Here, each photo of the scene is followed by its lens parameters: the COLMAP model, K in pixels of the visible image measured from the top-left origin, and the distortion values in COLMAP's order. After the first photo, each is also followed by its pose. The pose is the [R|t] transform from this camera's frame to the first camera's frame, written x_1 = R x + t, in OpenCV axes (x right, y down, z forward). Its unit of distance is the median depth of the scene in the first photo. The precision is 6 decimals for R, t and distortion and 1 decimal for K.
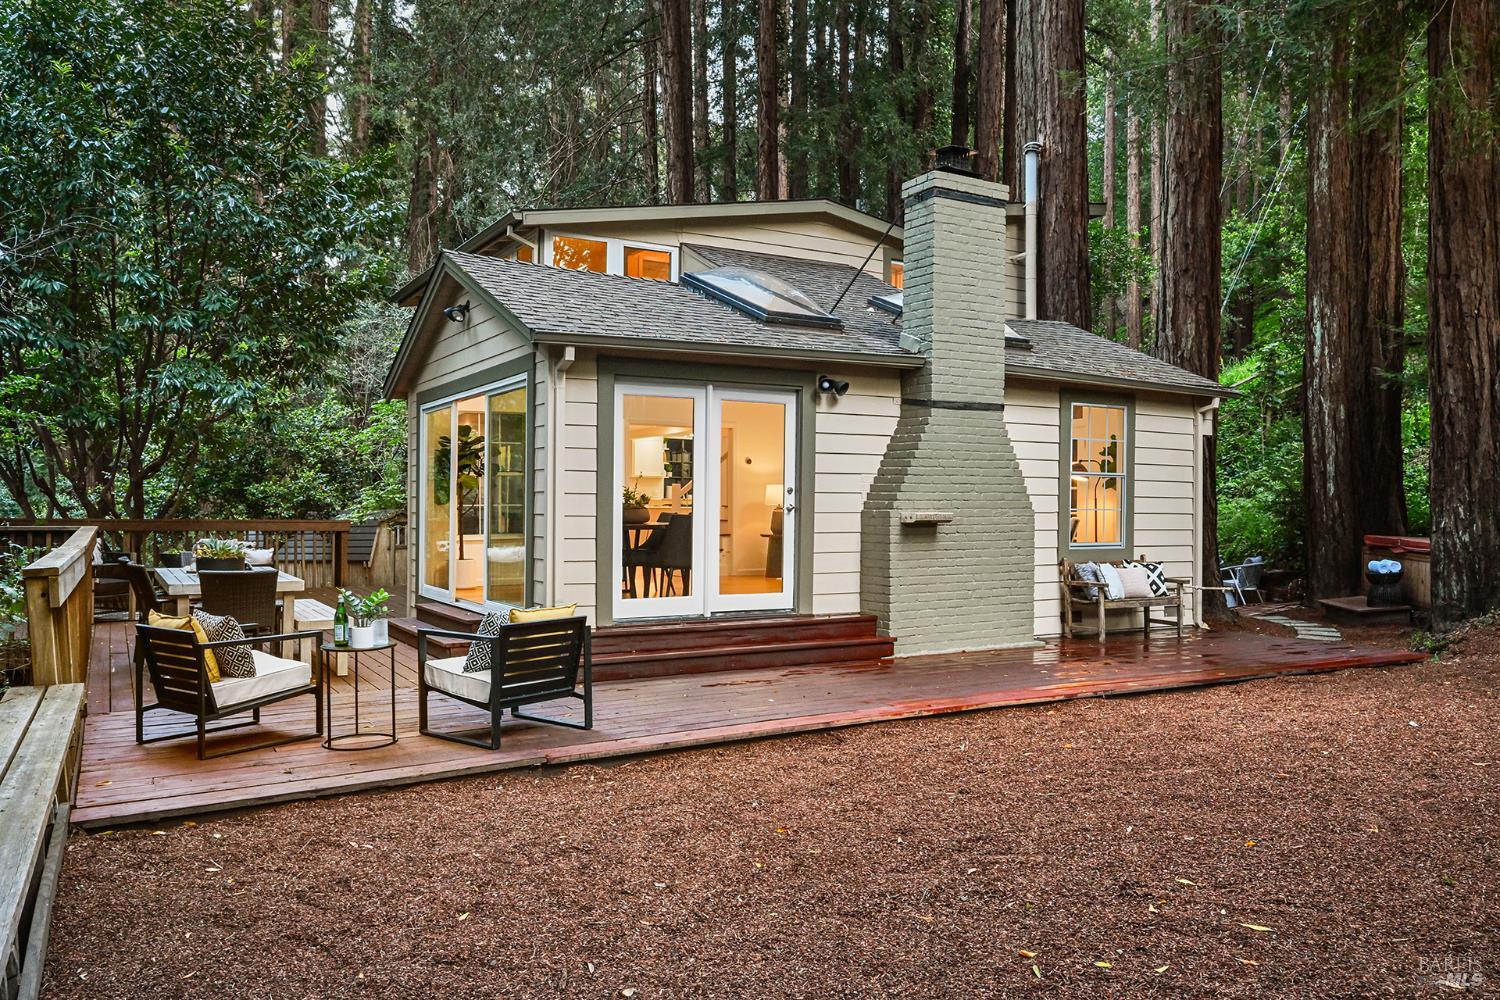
lens RADIAL K [[1113.6, 0, 750.0], [0, 1113.6, 500.0], [0, 0, 1]] dist [-0.002295, -0.002287]
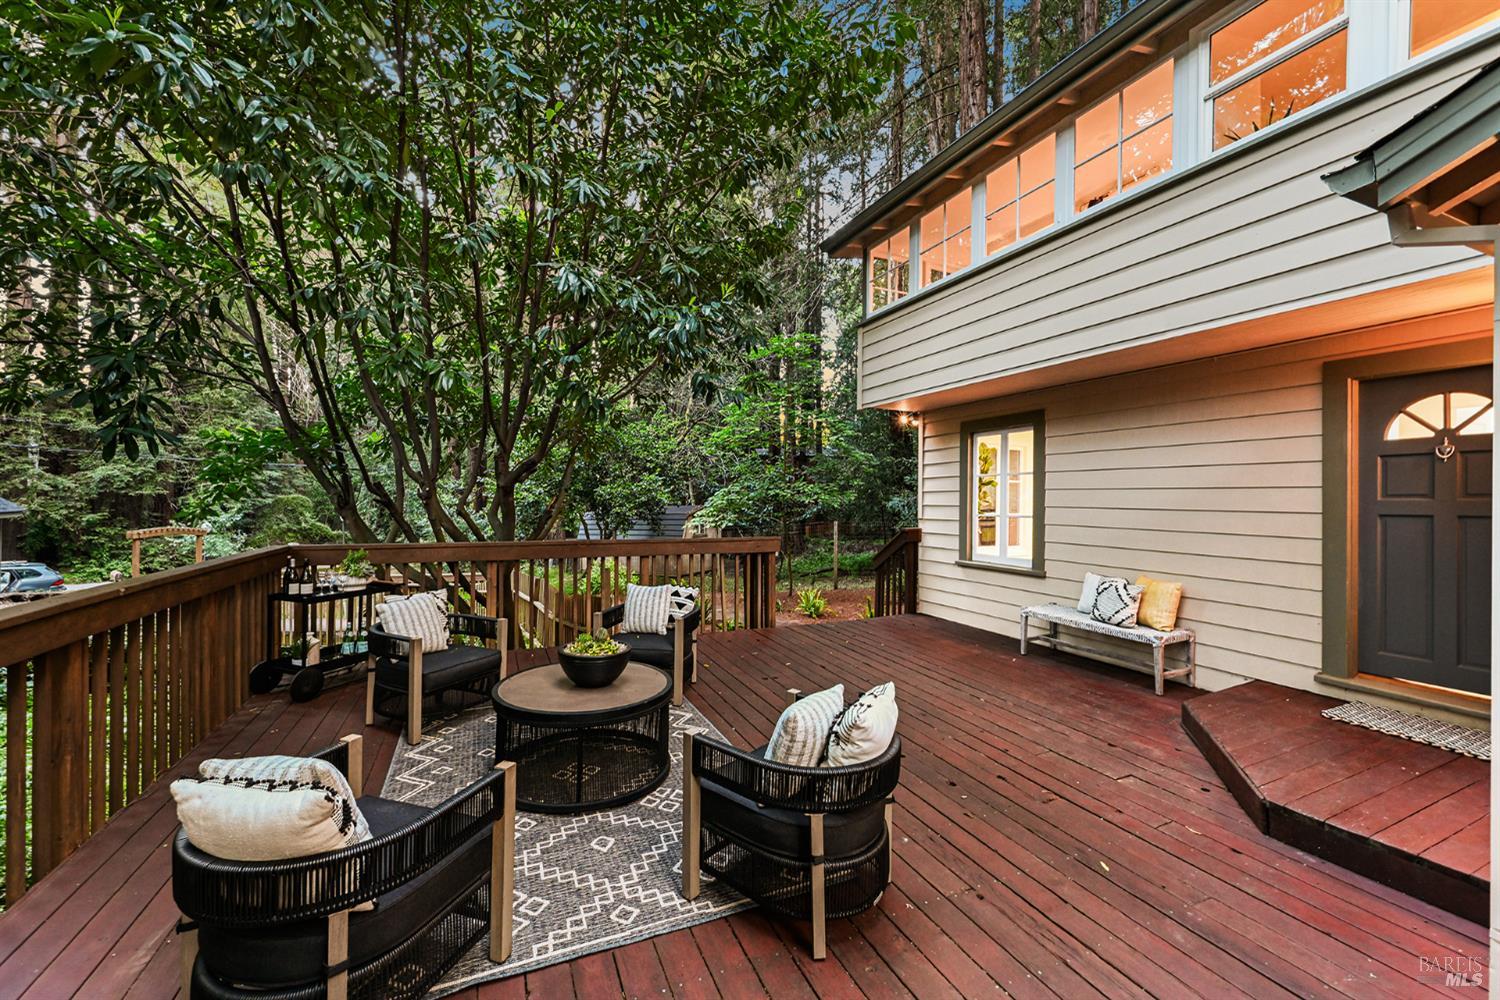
lens RADIAL K [[580.9, 0, 748.2], [0, 580.9, 491.1], [0, 0, 1]] dist [-0.000792, -0.000069]
pose [[0.994555, -0.001518, -0.104198, -0.481334], [0.001544, 0.999999, 0.000172, -0.019039], [0.104198, -0.000332, 0.994557, 0.871157]]
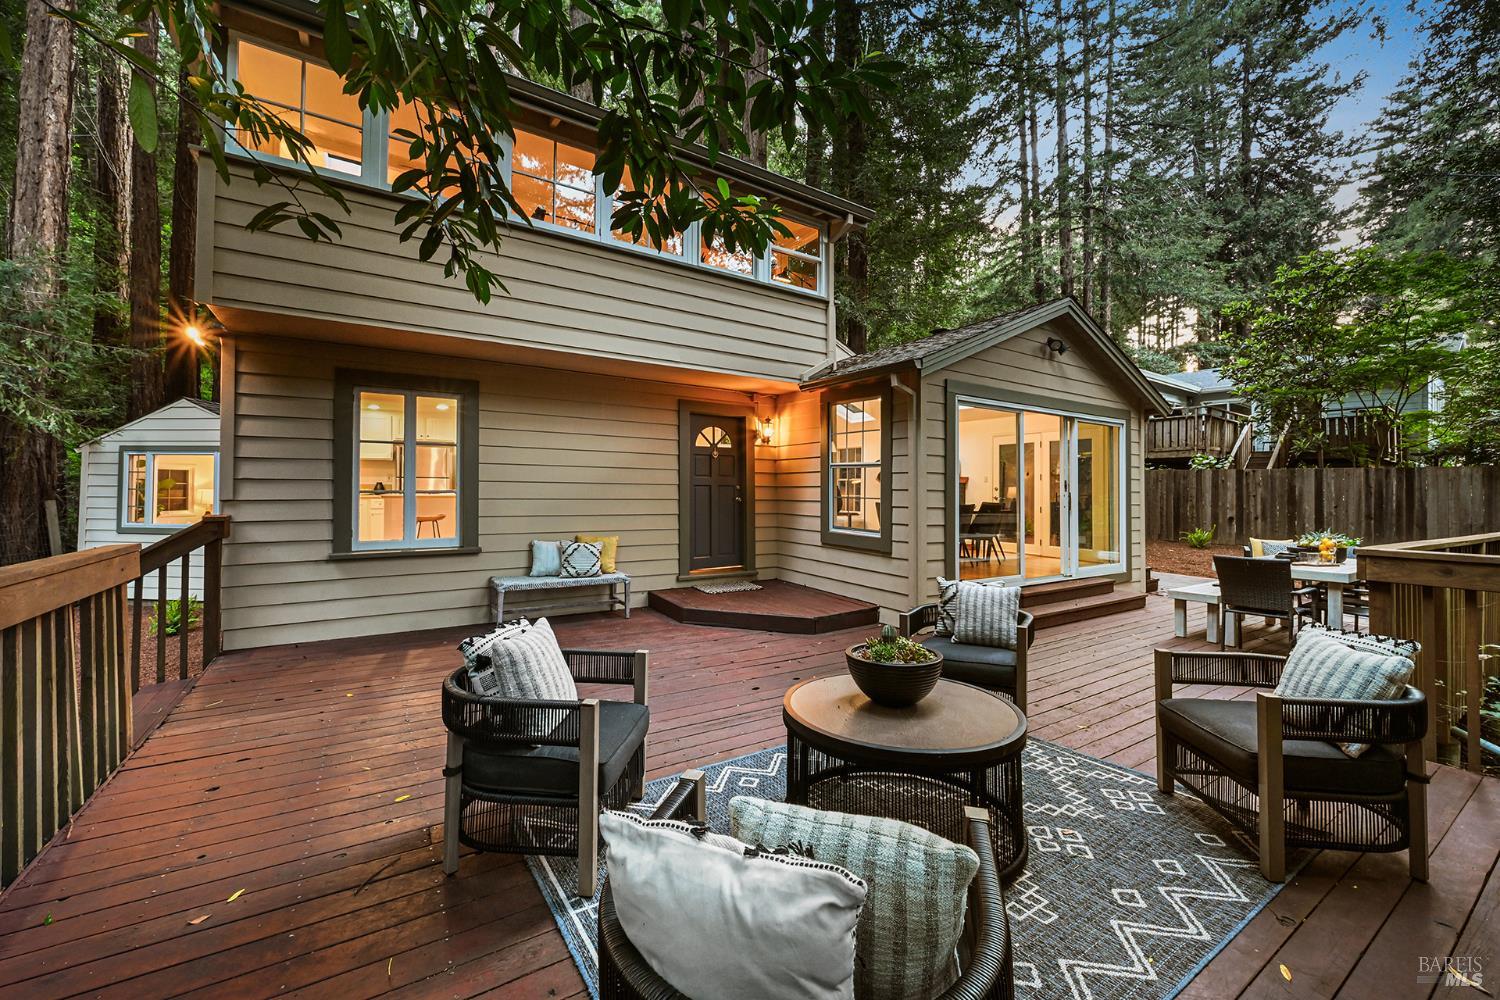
lens RADIAL K [[580.9, 0, 748.2], [0, 580.9, 491.1], [0, 0, 1]] dist [-0.000792, -0.000069]
pose [[-0.032822, -0.008148, 0.999428, -1.344629], [-0.019666, 0.999778, 0.007505, 0.022518], [-0.999268, -0.019408, -0.032975, 1.792764]]
